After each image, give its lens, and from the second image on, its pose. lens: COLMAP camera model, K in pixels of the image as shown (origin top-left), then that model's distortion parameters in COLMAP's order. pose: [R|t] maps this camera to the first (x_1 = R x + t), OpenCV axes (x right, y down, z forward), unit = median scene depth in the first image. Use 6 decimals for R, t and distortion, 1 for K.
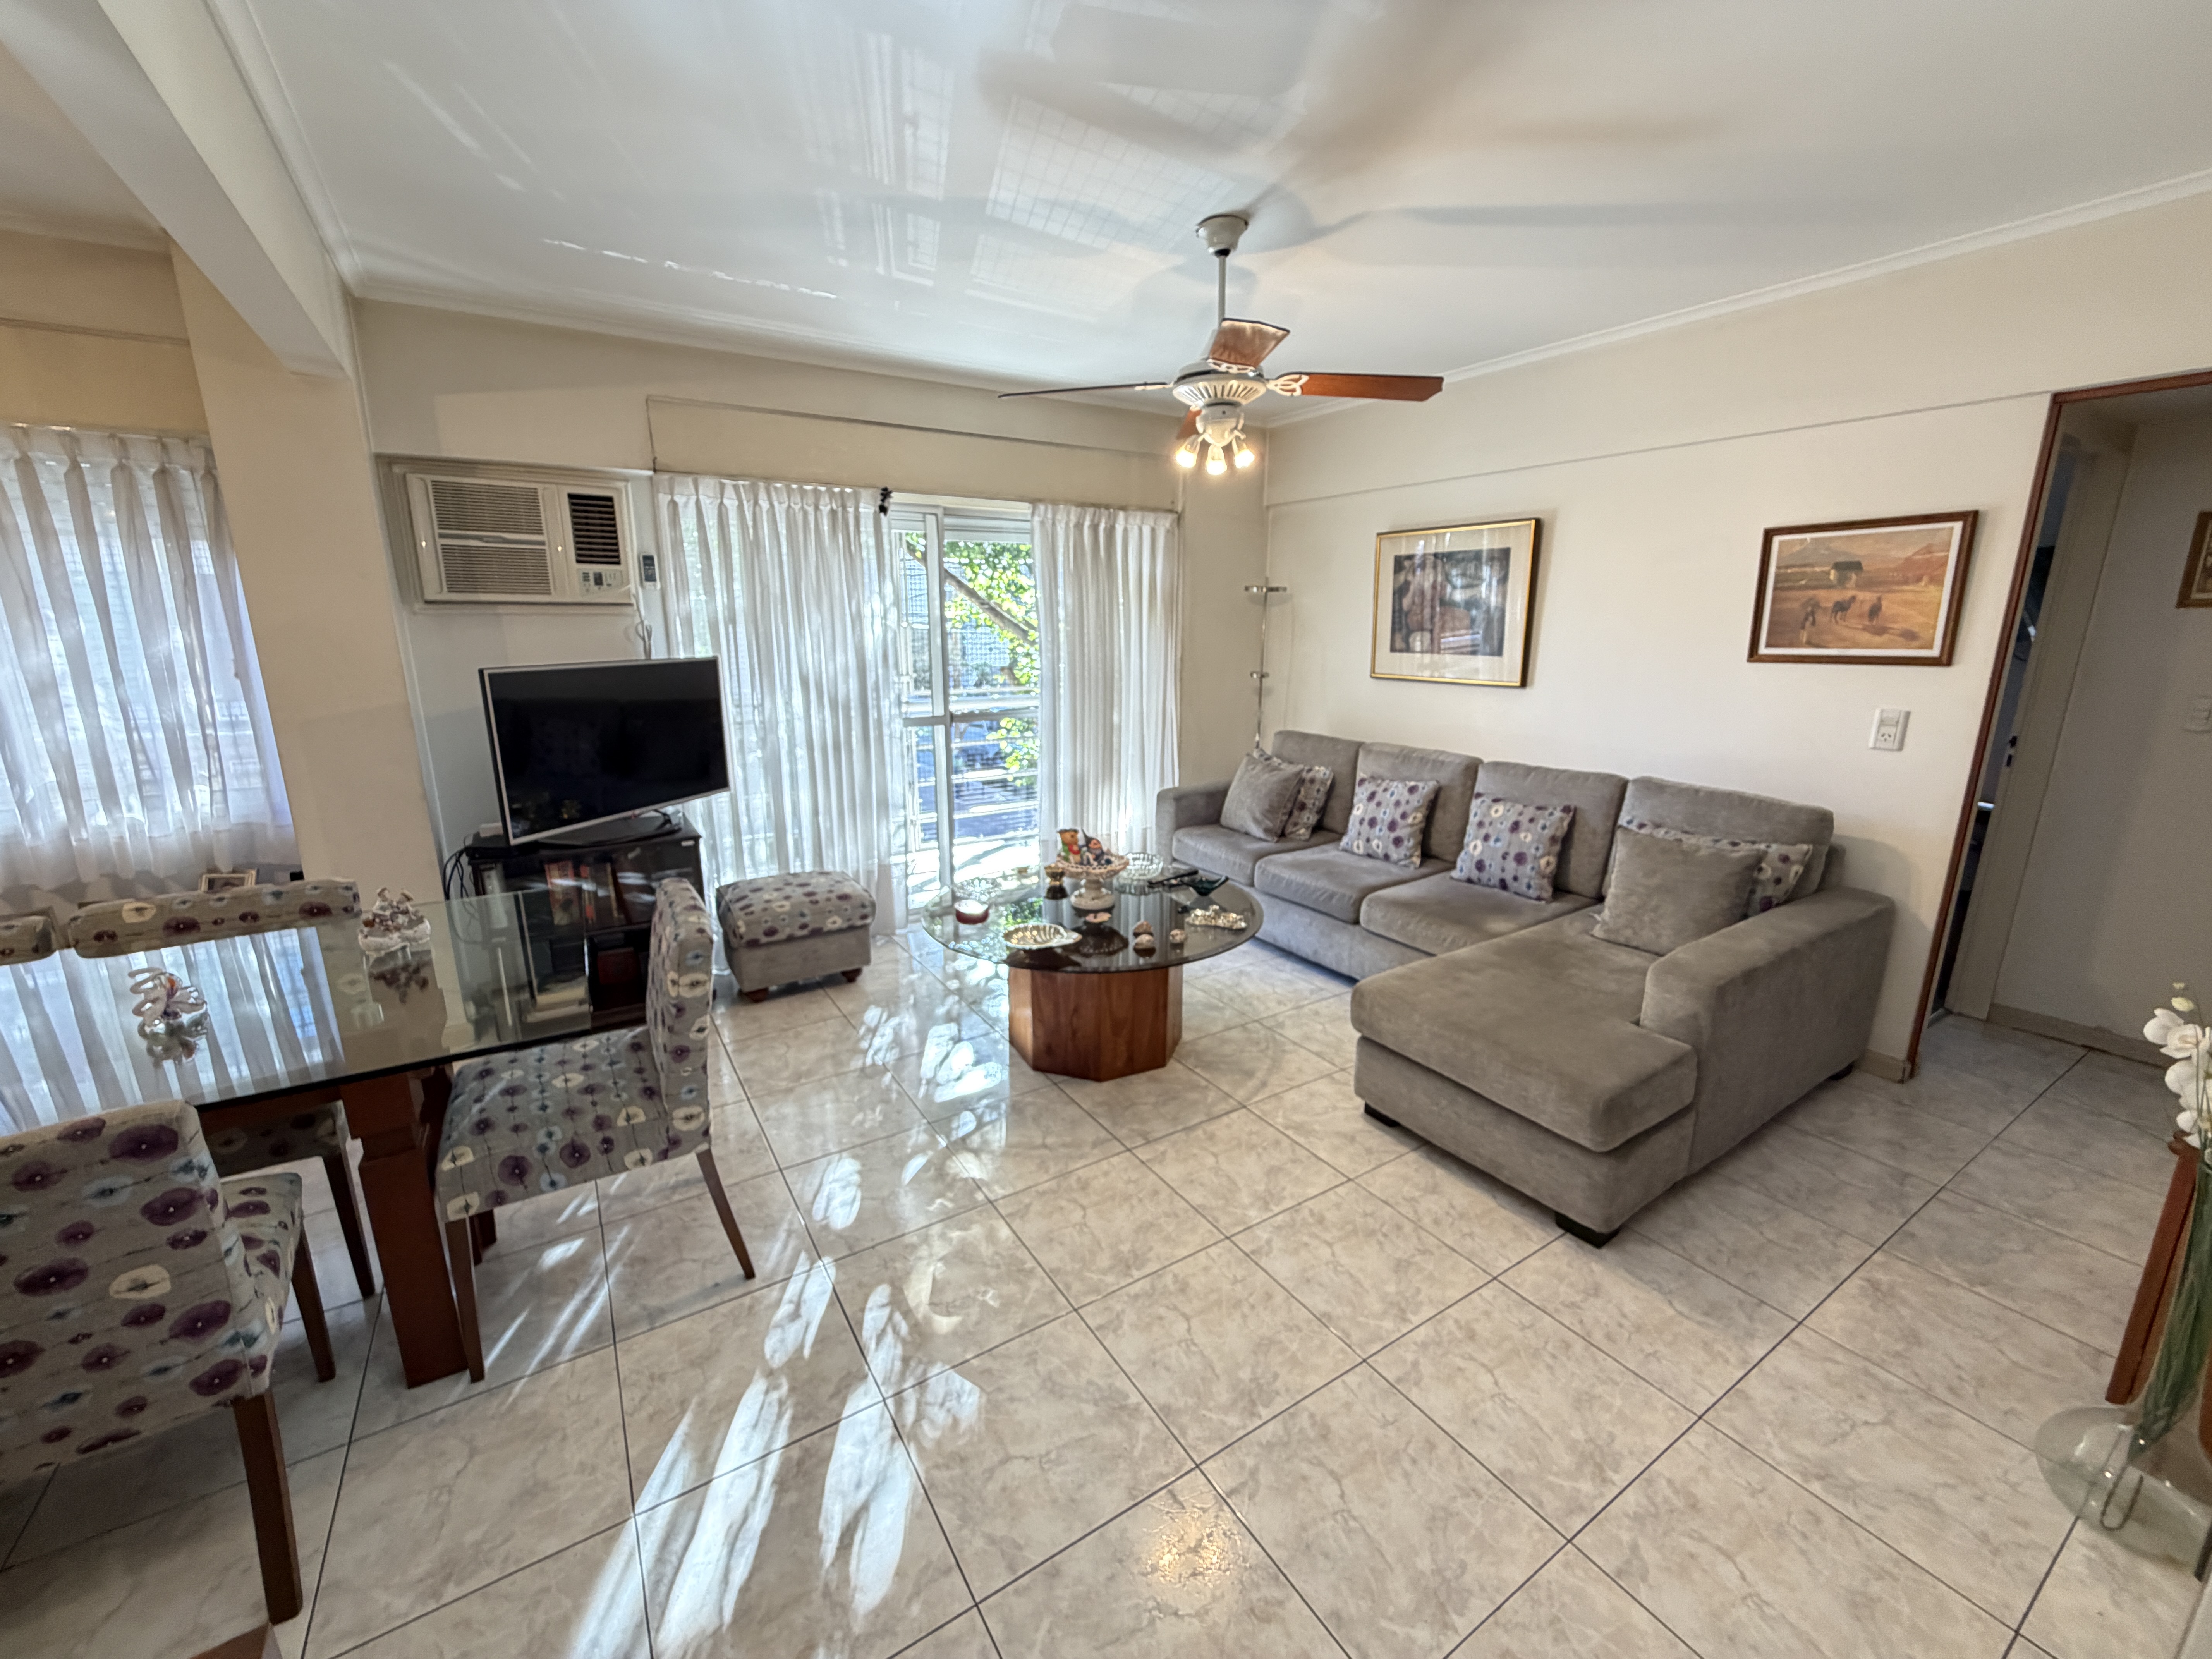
lens RADIAL K [[883.8, 0, 1098.9], [0, 883.8, 827.7], [0, 0, 1]] dist [0.000075, -0.000339]
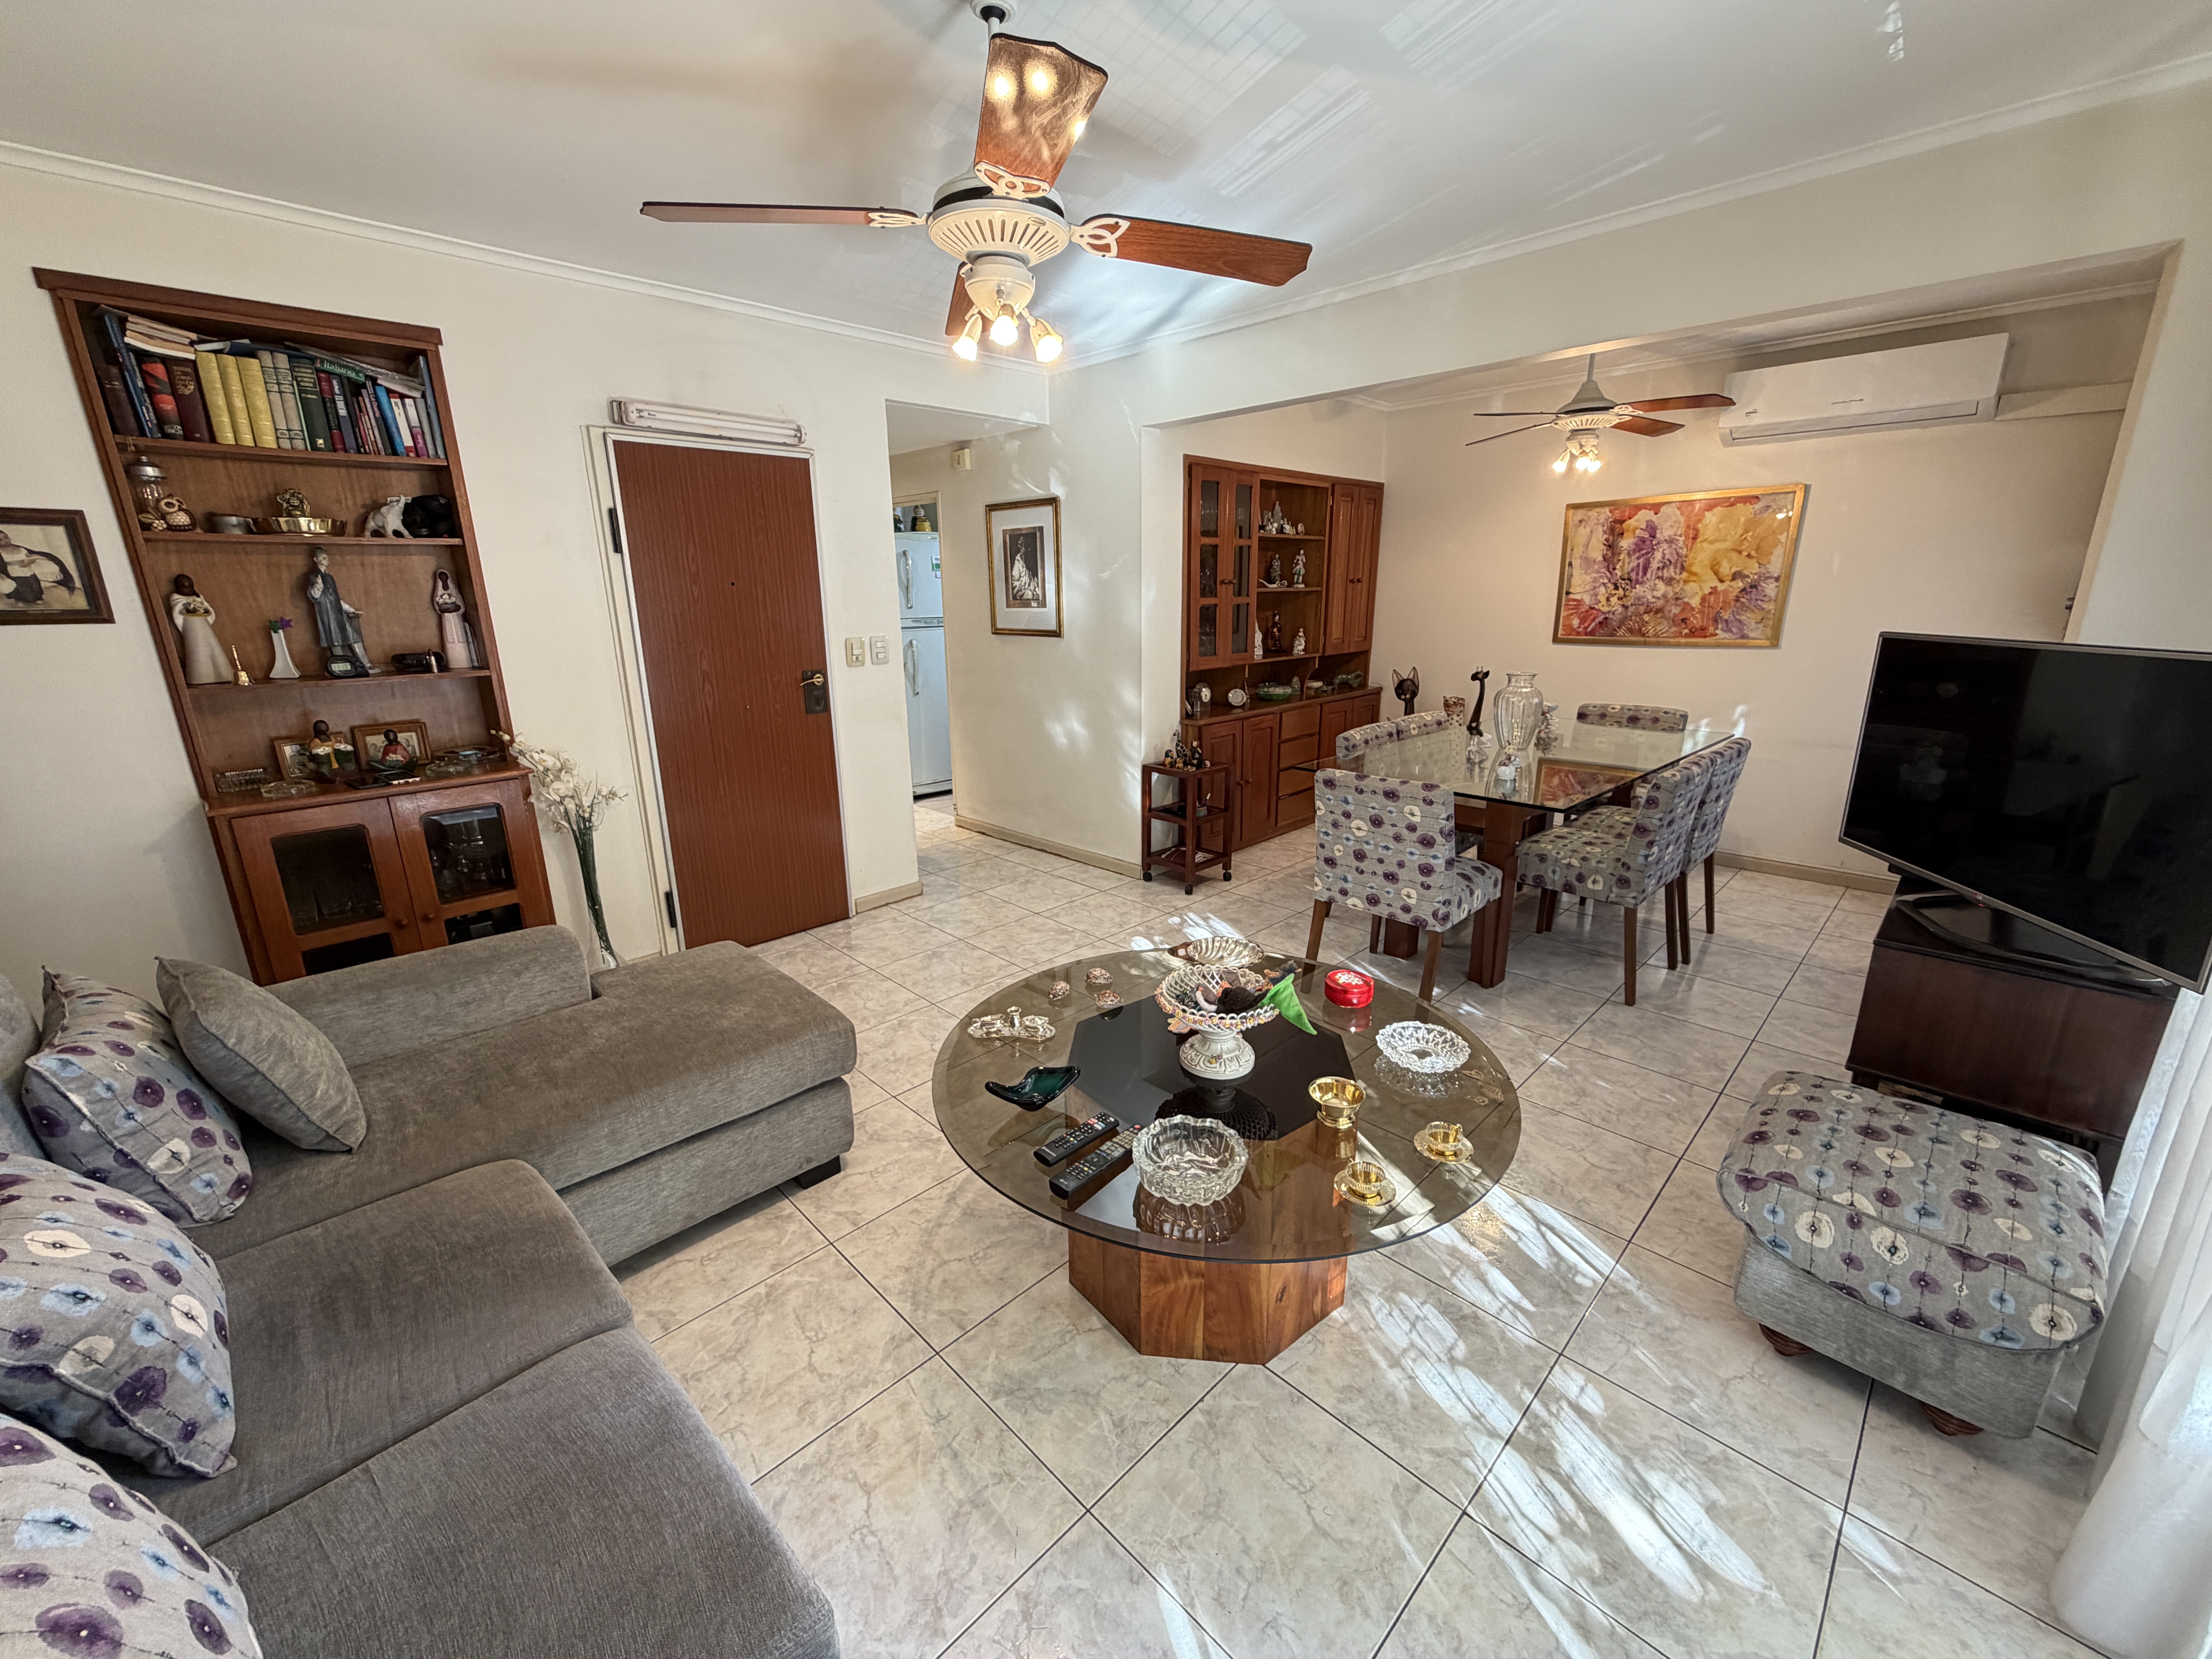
lens RADIAL K [[883.8, 0, 1098.9], [0, 883.8, 827.7], [0, 0, 1]] dist [0.000075, -0.000339]
pose [[-0.977922, 0.065599, -0.198409, 0.165528], [-0.036810, 0.880531, 0.472556, -0.308141], [0.205704, 0.469427, -0.858676, 1.316407]]
